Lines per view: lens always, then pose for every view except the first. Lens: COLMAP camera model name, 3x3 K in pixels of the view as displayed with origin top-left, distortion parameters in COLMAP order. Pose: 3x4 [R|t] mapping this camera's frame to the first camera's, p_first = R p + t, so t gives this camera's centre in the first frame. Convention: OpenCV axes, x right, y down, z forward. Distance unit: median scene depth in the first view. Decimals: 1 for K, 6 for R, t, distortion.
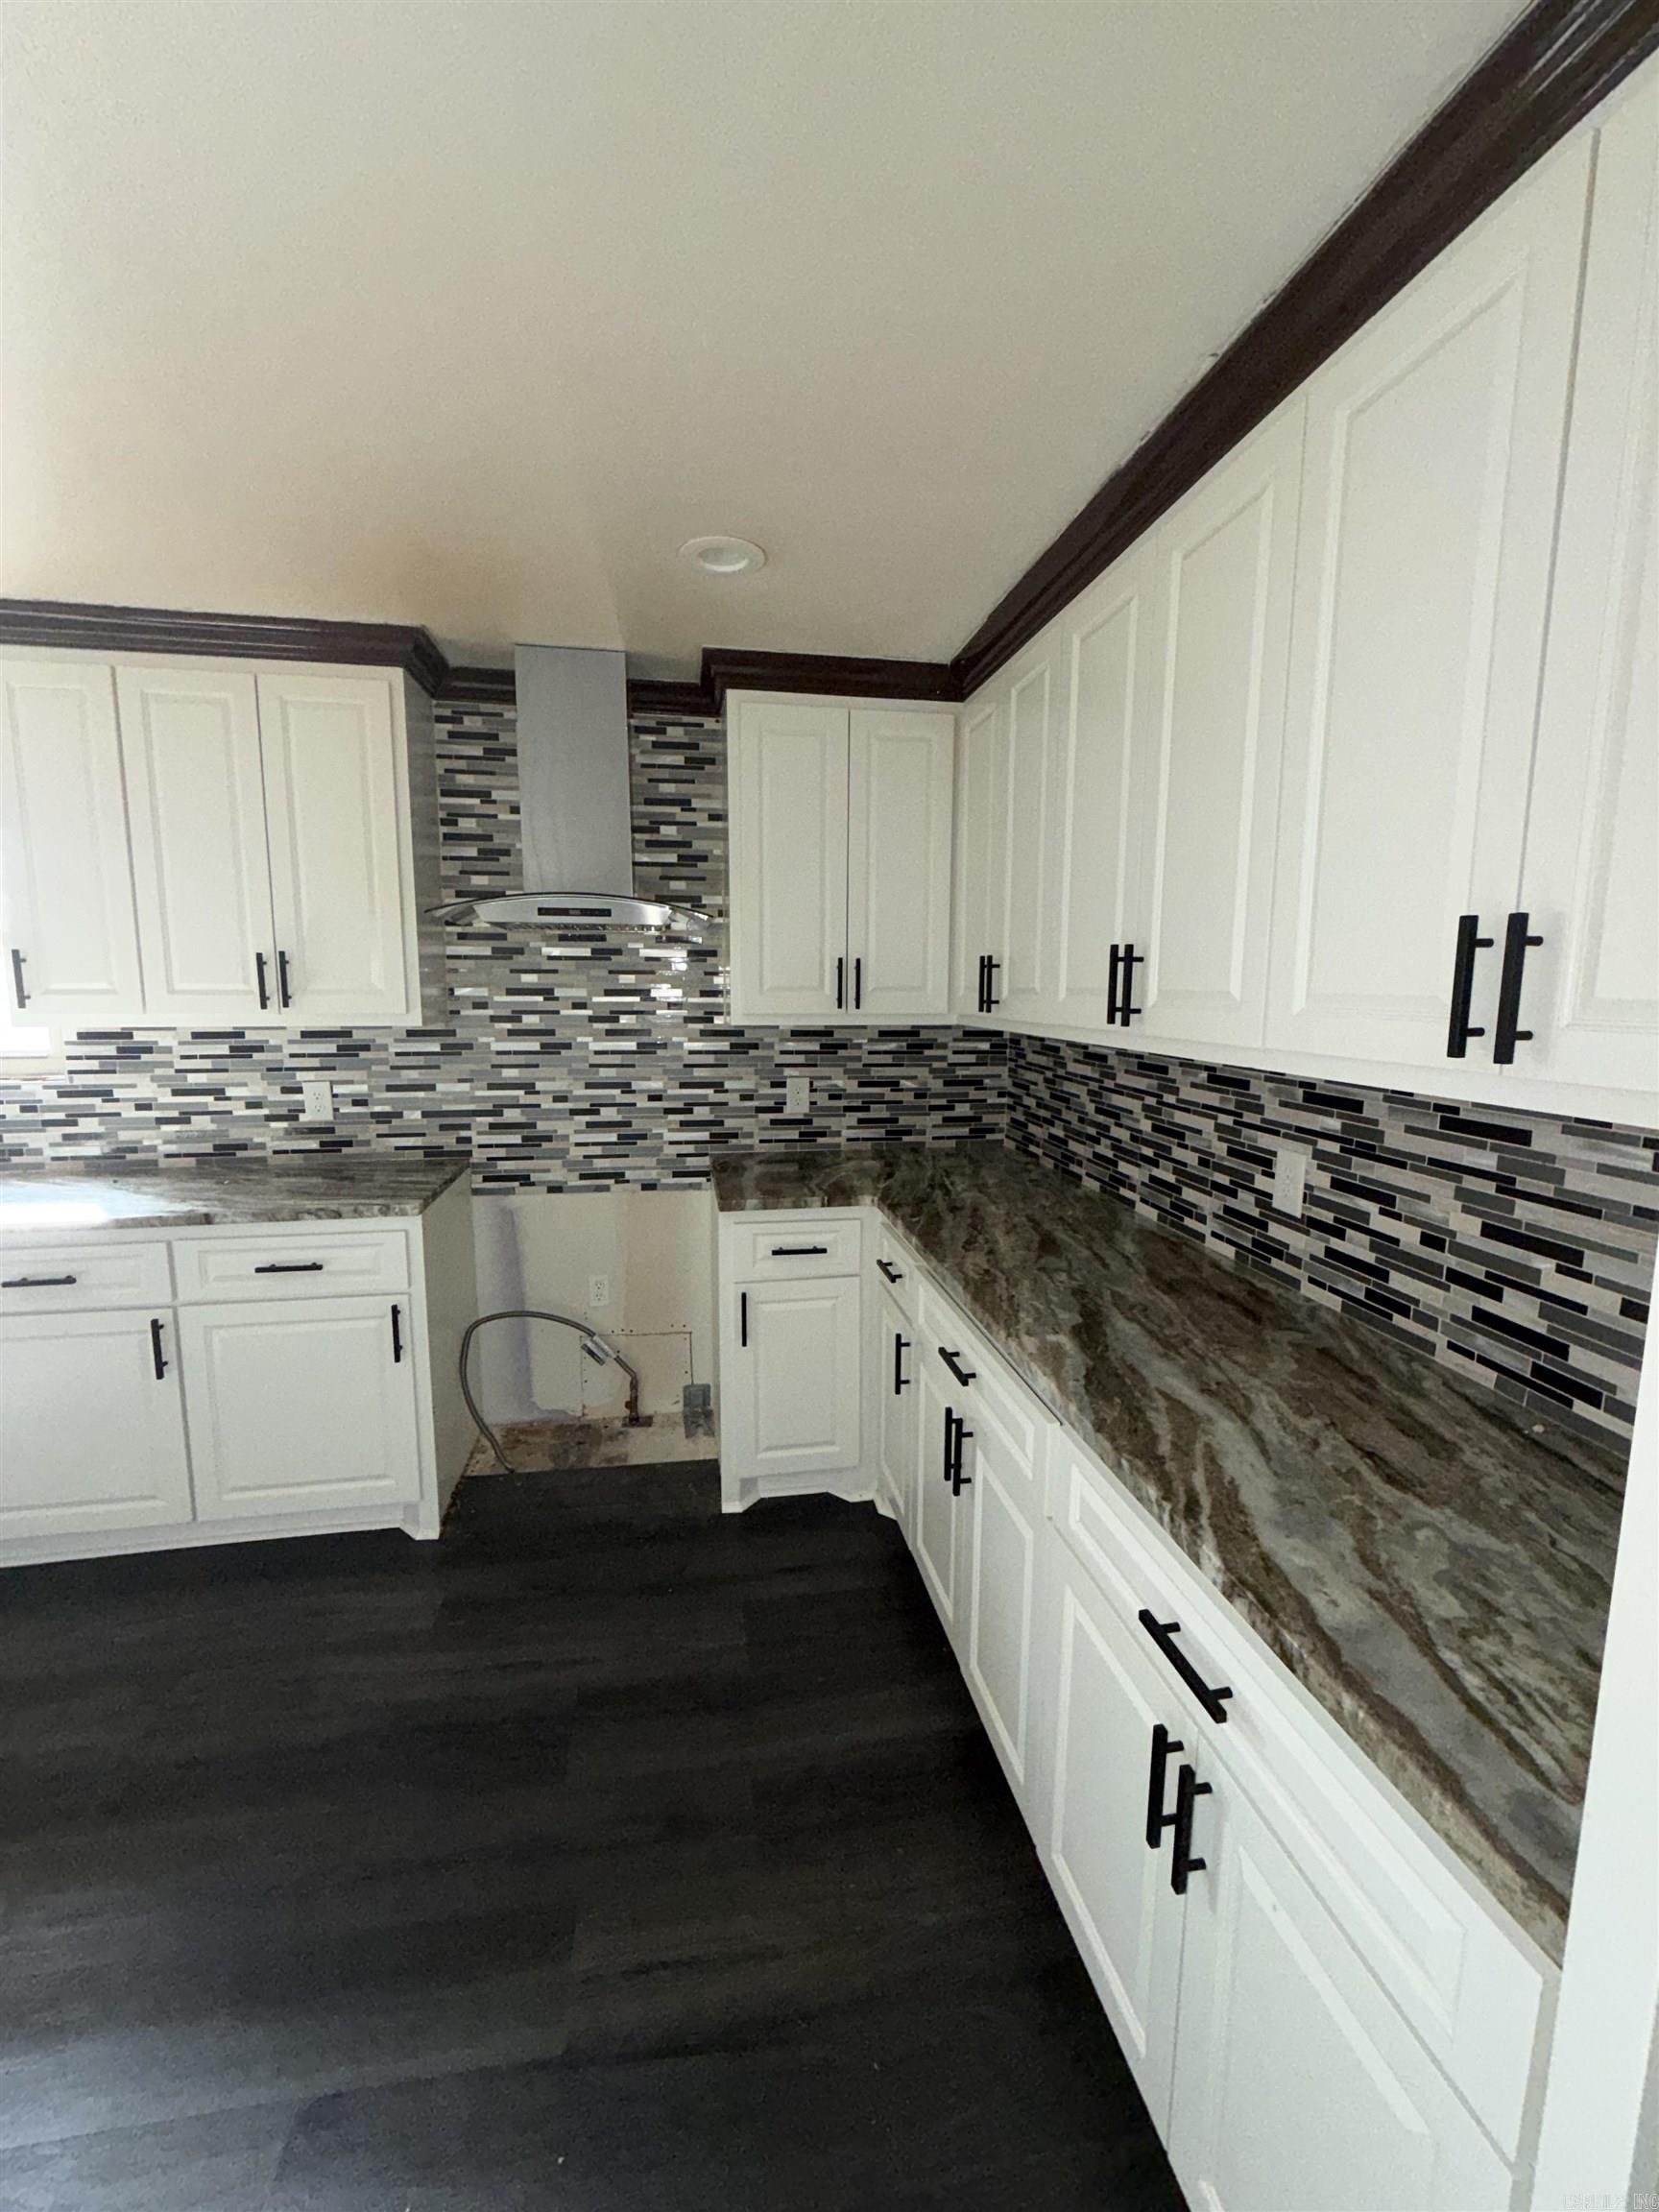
lens RADIAL K [[882.1, 0, 827.4], [0, 882.1, 1098.5], [0, 0, 1]] dist [-0.000210, 0.000040]
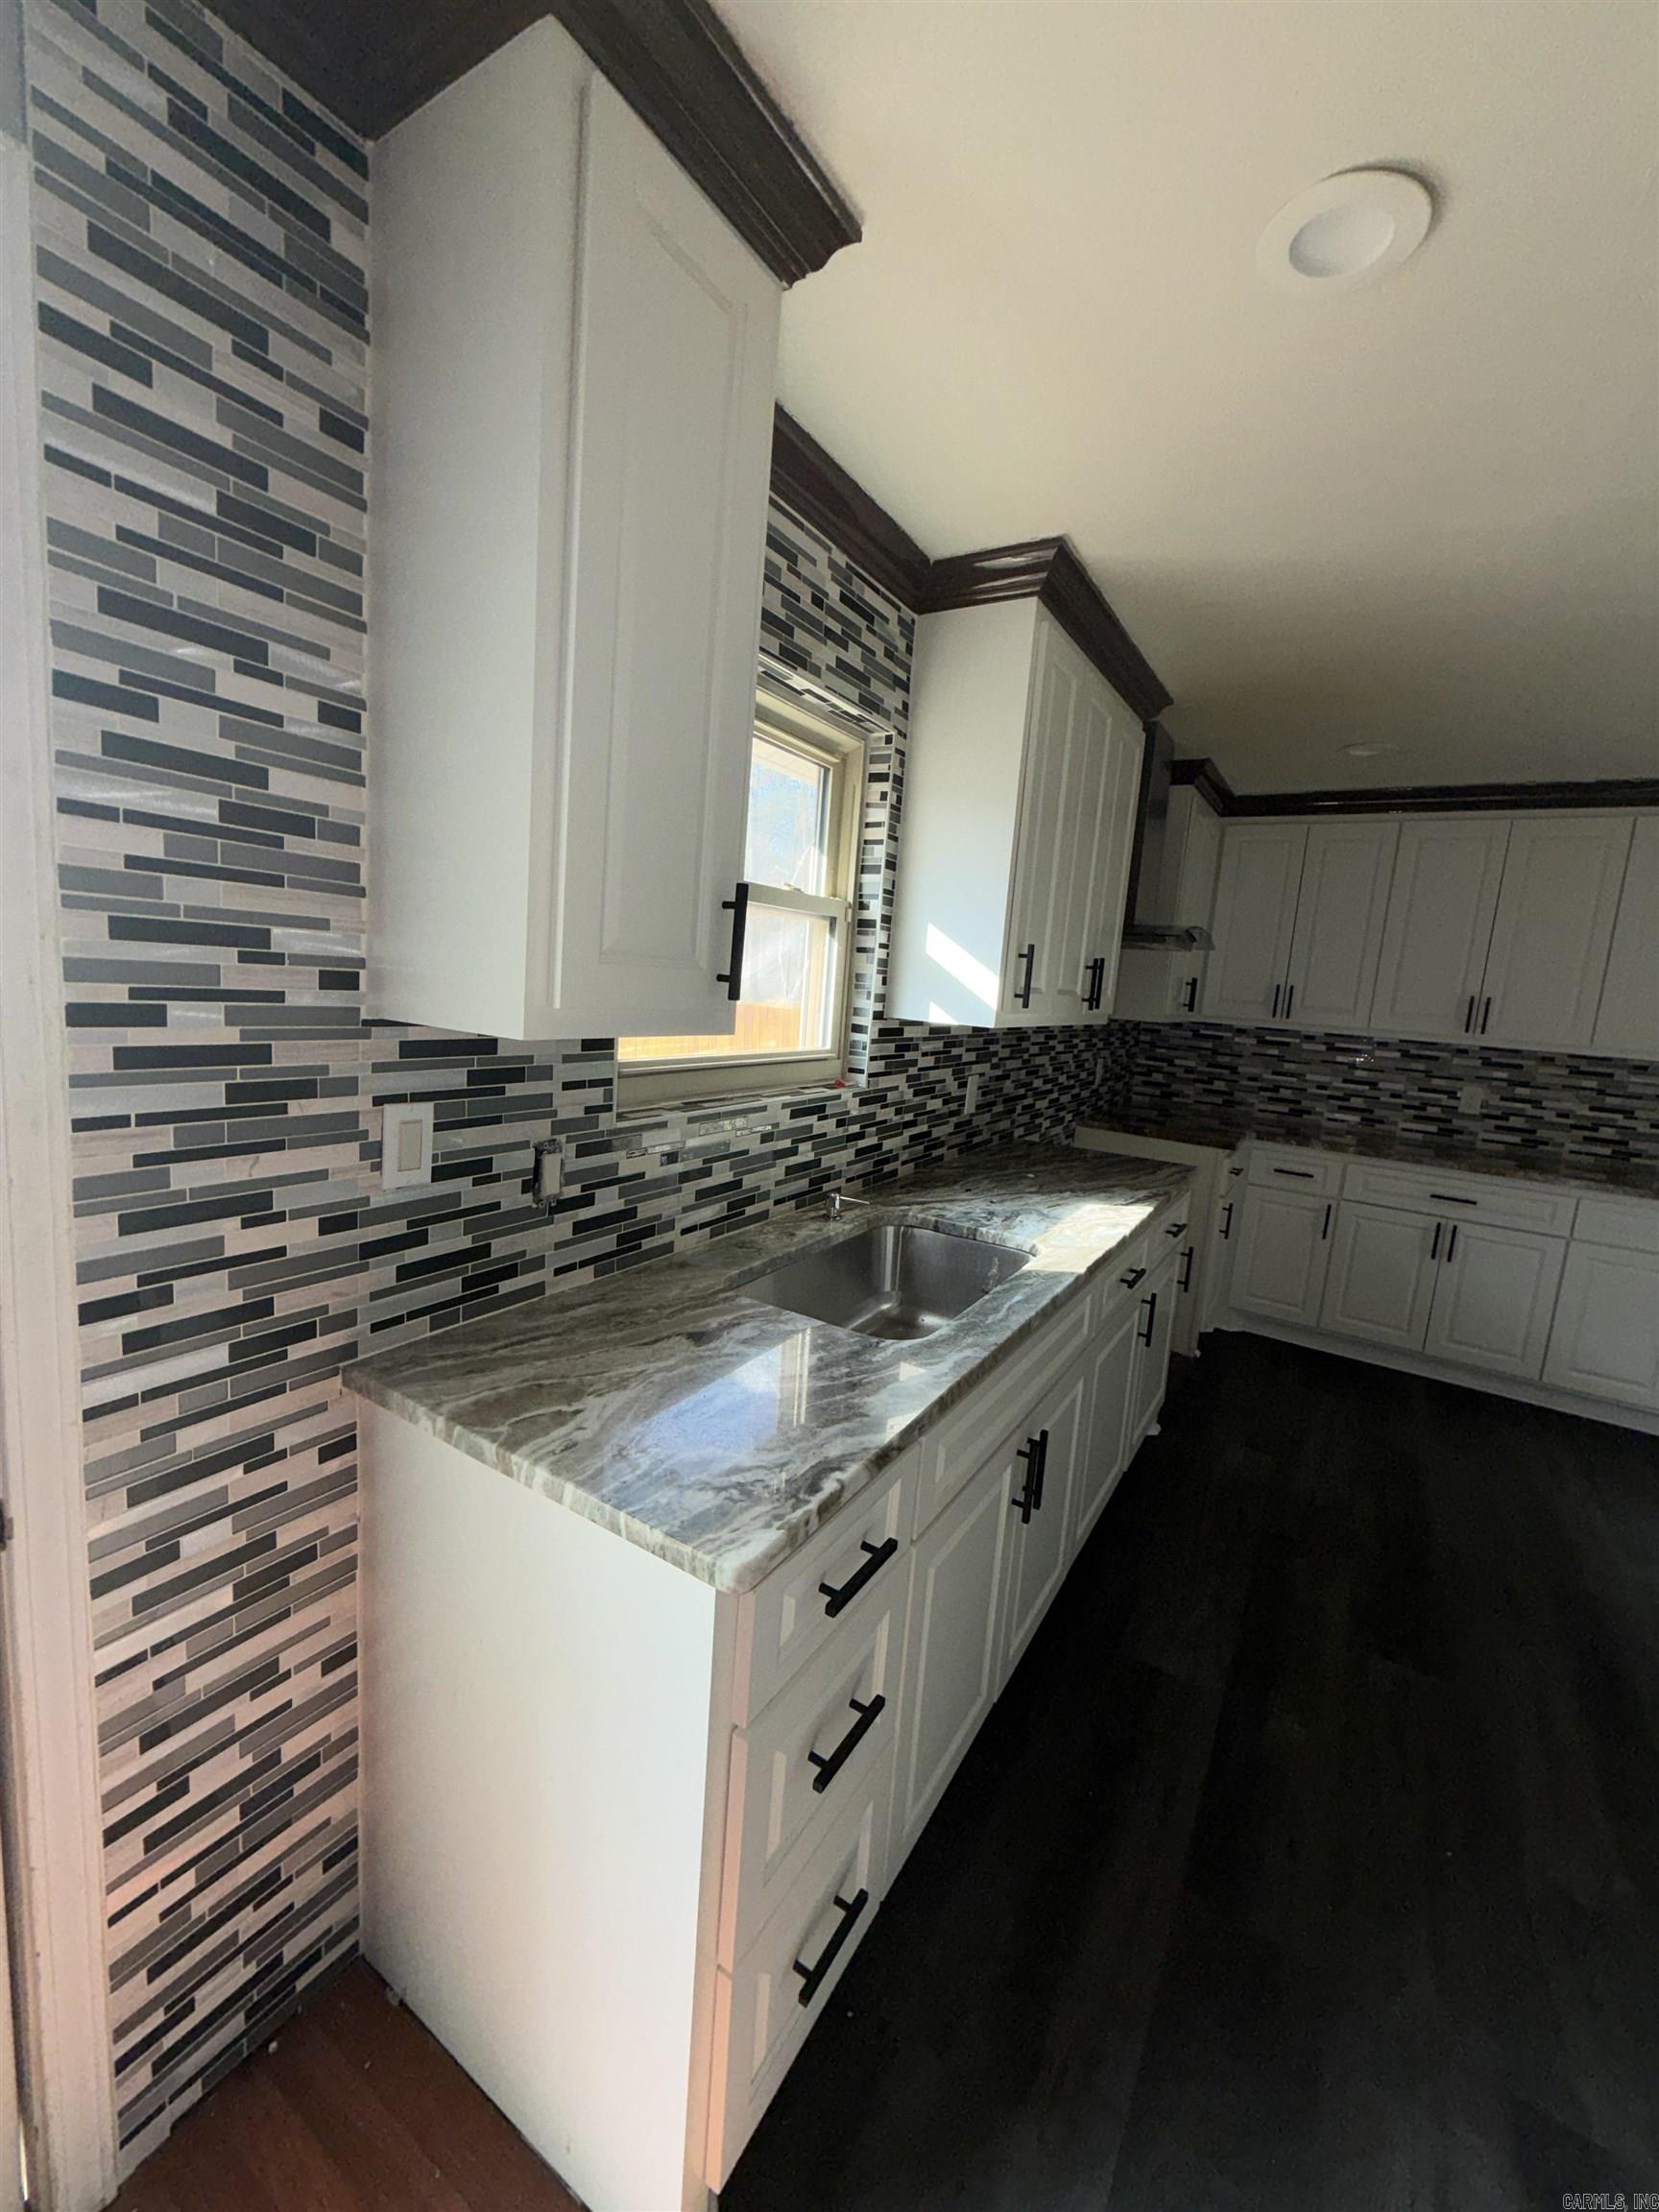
lens RADIAL K [[882.1, 0, 827.4], [0, 882.1, 1098.5], [0, 0, 1]] dist [-0.000210, 0.000040]
pose [[0.665435, -0.060542, 0.743996, -1.479120], [0.027445, 0.998016, 0.056666, -0.055720], [-0.745951, -0.017289, 0.665777, 0.455290]]
